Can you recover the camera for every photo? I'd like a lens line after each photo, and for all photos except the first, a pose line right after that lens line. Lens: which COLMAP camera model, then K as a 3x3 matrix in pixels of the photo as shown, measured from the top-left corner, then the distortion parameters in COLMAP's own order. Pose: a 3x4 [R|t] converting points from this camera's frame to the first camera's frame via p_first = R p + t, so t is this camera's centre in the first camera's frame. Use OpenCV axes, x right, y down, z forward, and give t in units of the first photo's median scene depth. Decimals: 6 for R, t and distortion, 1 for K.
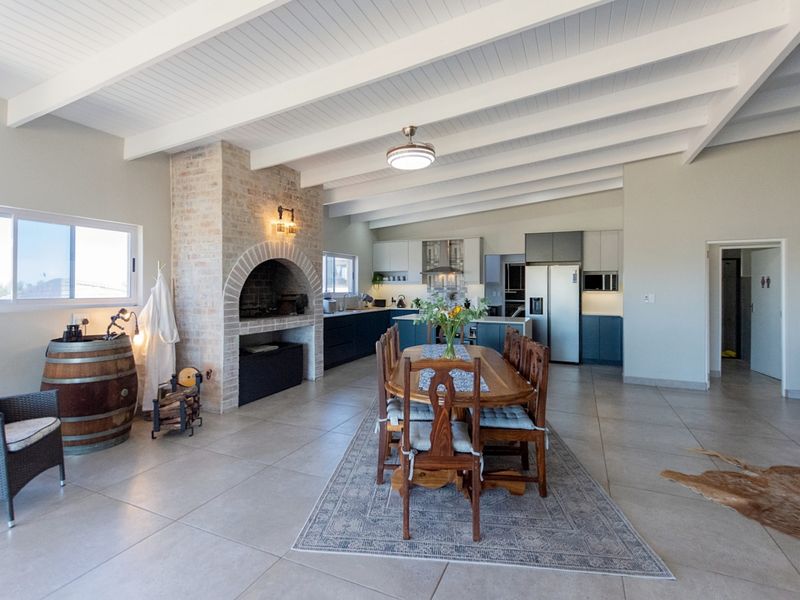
lens RADIAL K [[403.5, 0, 402.2], [0, 403.5, 283.5], [0, 0, 1]] dist [0.007272, -0.005740]
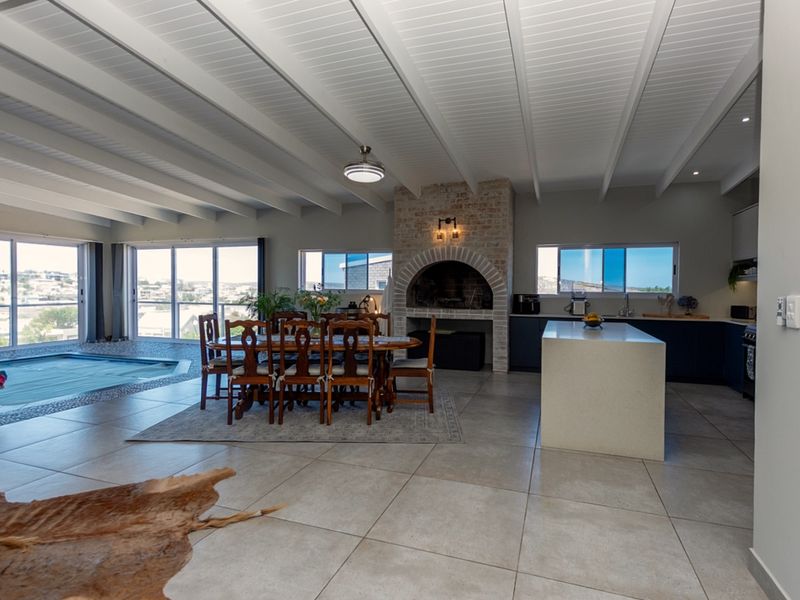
lens RADIAL K [[433.6, 0, 415.6], [0, 433.6, 294.0], [0, 0, 1]] dist [0.010614, 0.000605]
pose [[0.074611, 0.013220, -0.997125, 1.103572], [-0.001108, 0.999913, 0.013174, 0.024521], [0.997212, 0.000122, 0.074619, 0.881542]]
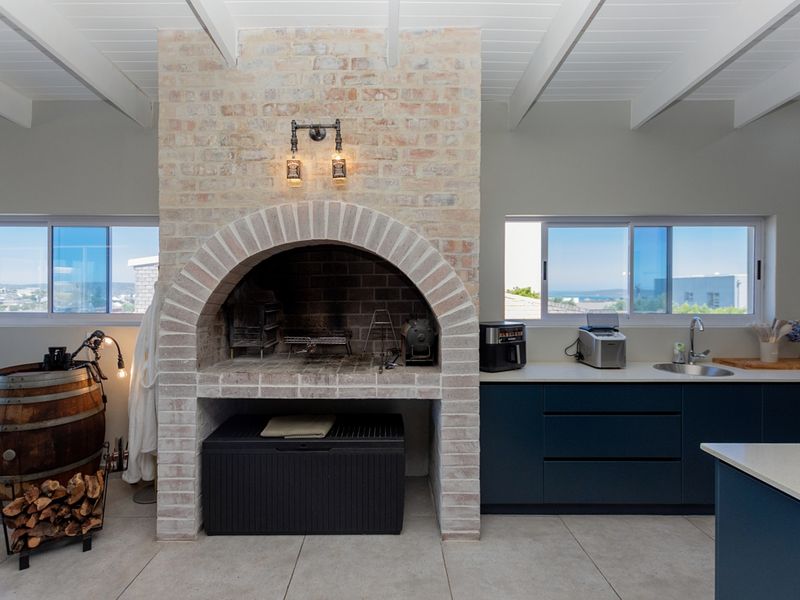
lens RADIAL K [[403.5, 0, 397.6], [0, 403.5, 290.8], [0, 0, 1]] dist [0.007272, -0.005740]
pose [[0.403587, 0.002430, -0.914938, 0.159978], [0.005881, 0.999969, 0.005251, -0.008522], [0.914922, -0.007500, 0.403561, 0.987017]]
